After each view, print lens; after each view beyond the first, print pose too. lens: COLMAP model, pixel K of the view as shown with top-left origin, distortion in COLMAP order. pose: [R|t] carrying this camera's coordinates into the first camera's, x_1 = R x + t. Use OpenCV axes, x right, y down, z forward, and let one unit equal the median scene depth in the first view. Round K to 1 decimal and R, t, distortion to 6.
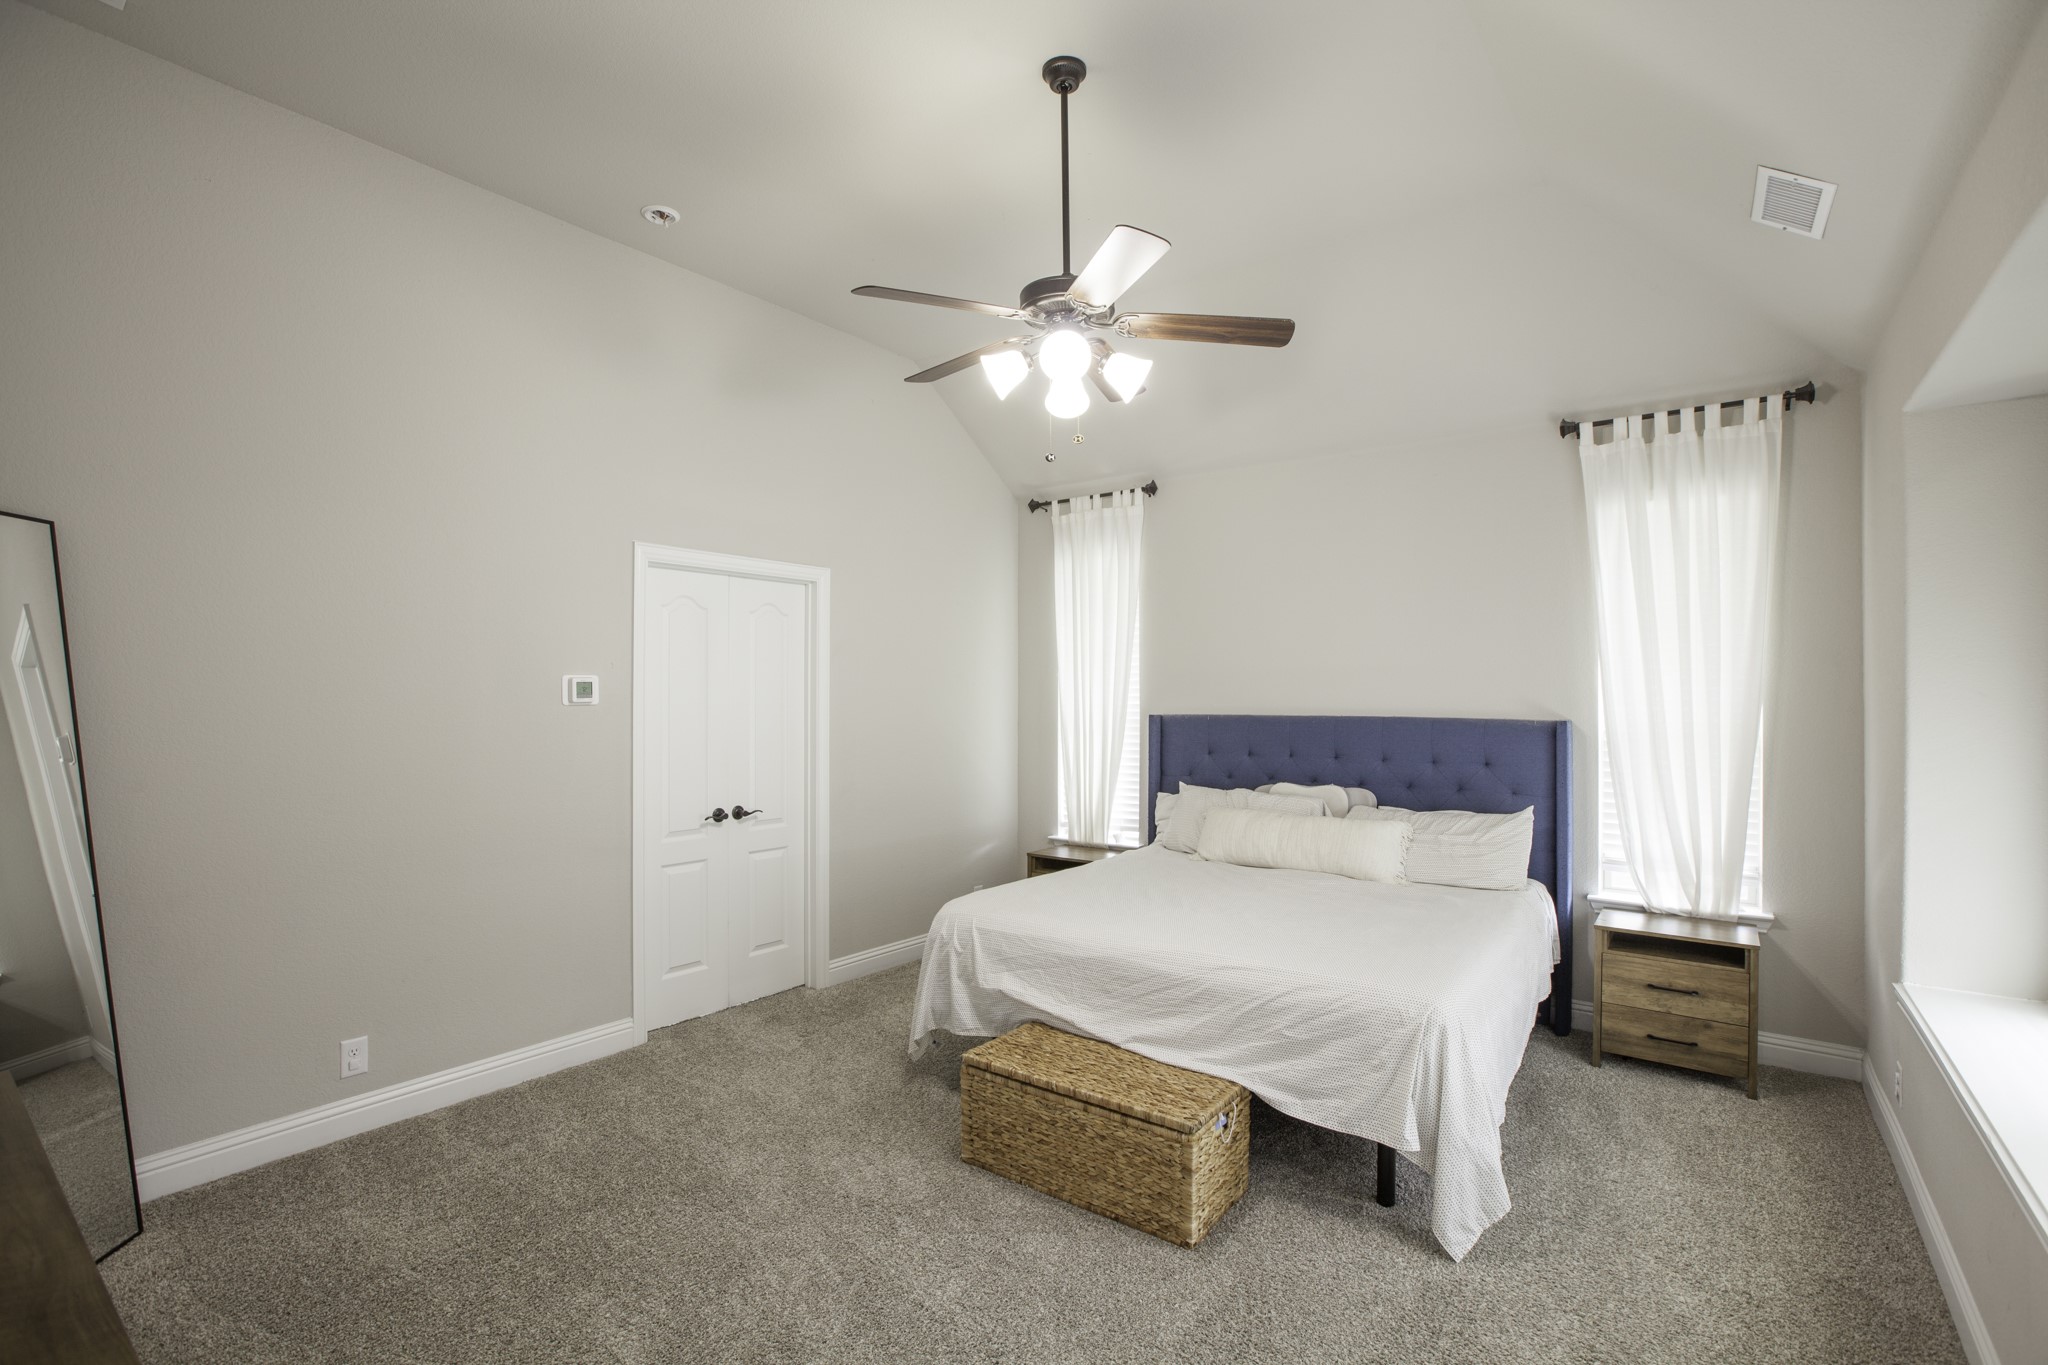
lens RADIAL K [[936.6, 0, 1022.6], [0, 936.6, 687.5], [0, 0, 1]] dist [-0.047897, 0.011375]
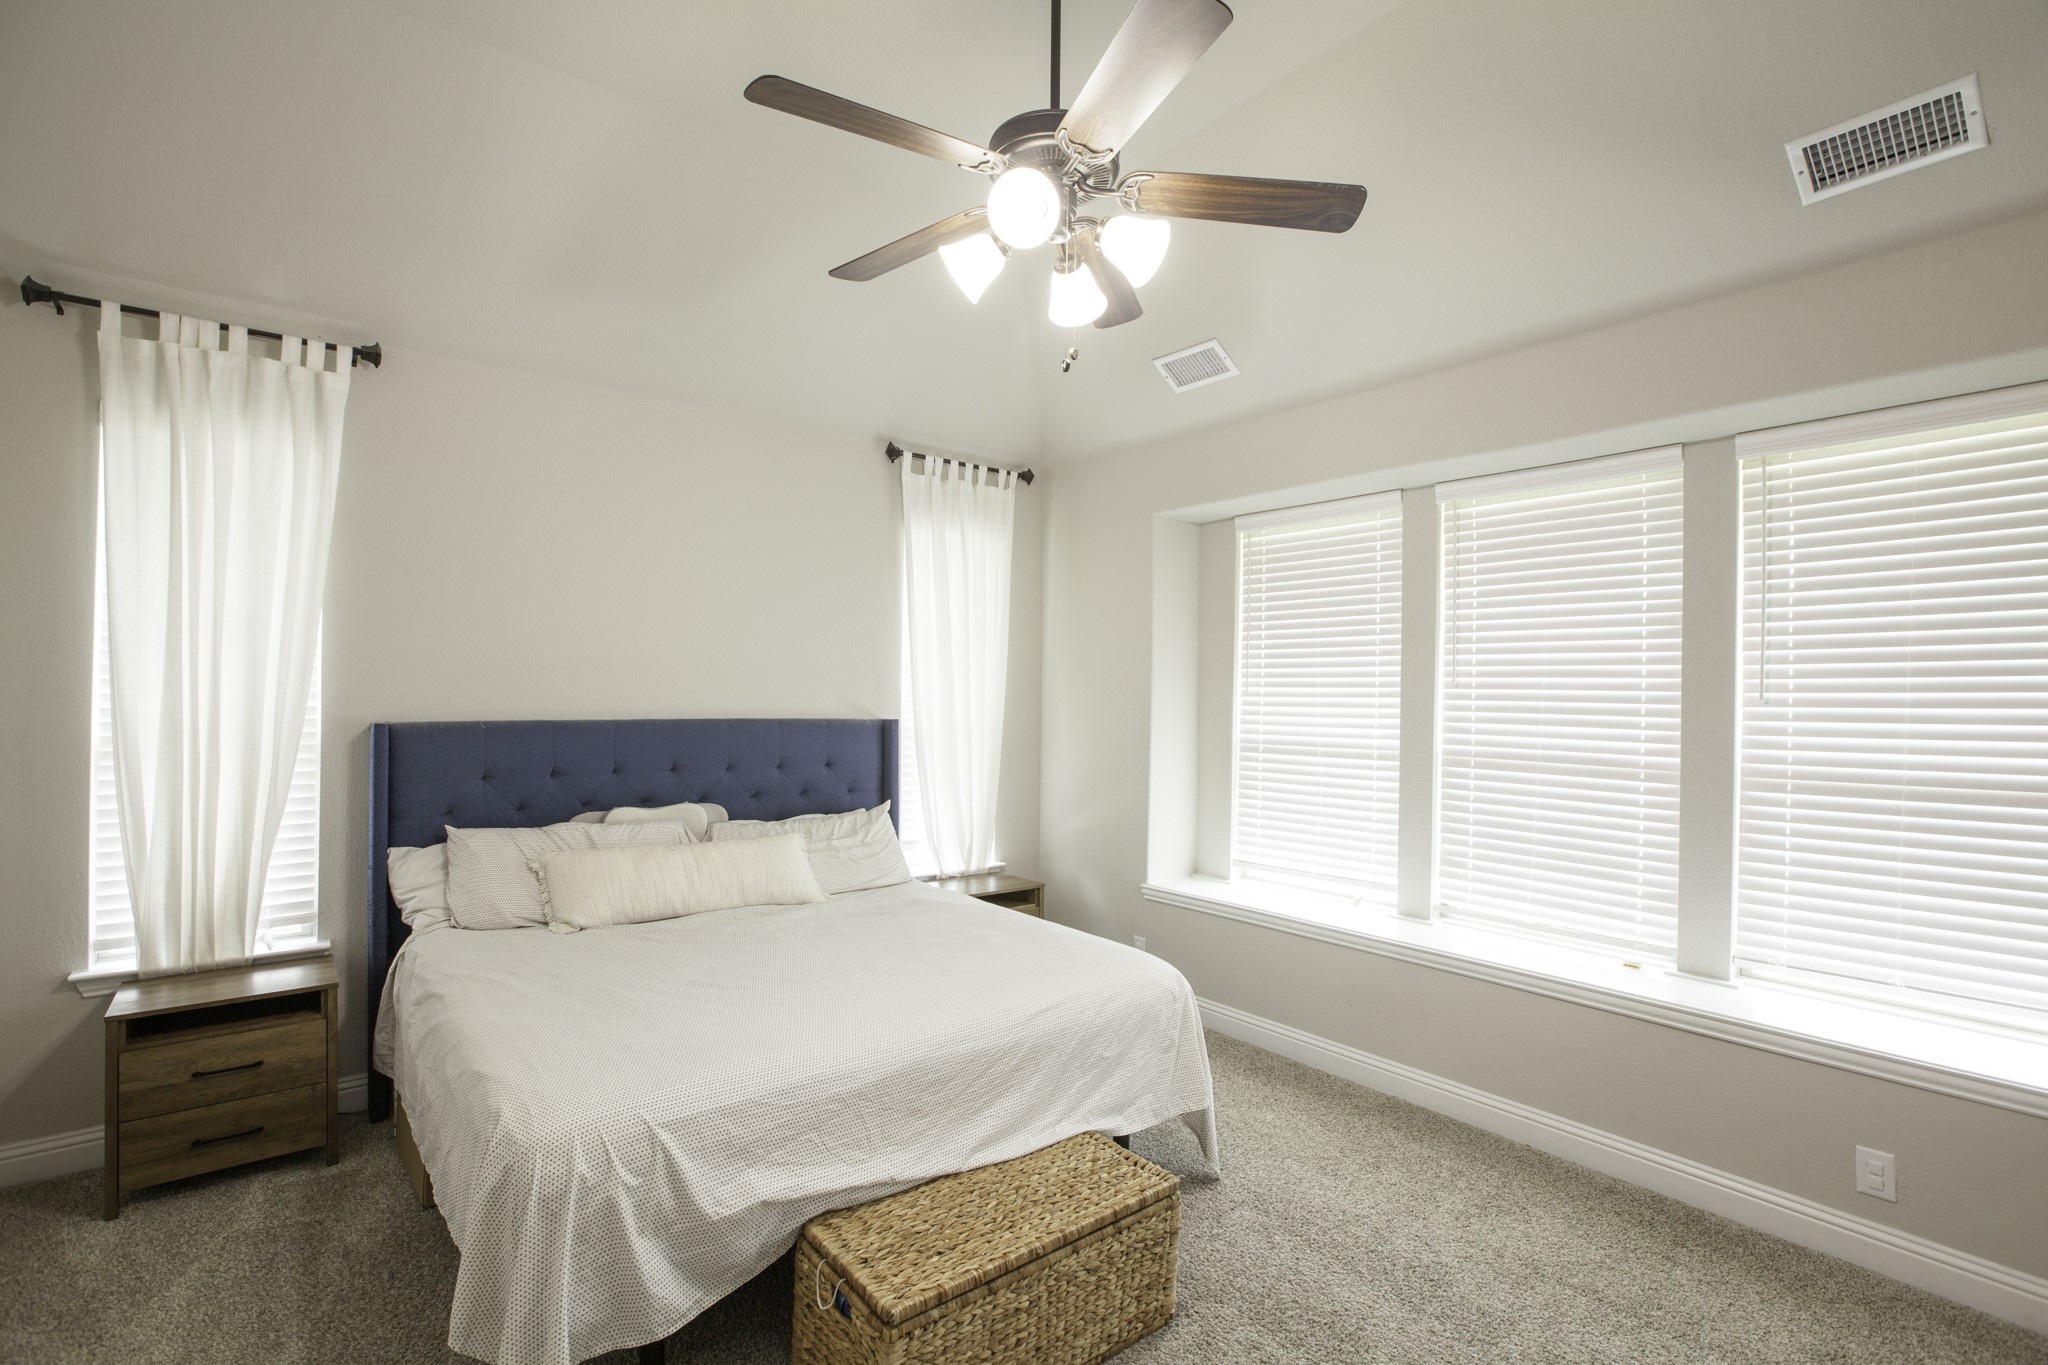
lens RADIAL K [[936.6, 0, 1039.6], [0, 936.6, 685.0], [0, 0, 1]] dist [-0.047897, 0.011375]
pose [[0.245321, 0.012372, 0.969363, -0.437199], [-0.015832, 0.999836, -0.008755, 0.002837], [-0.969313, -0.013199, 0.245477, 0.556742]]
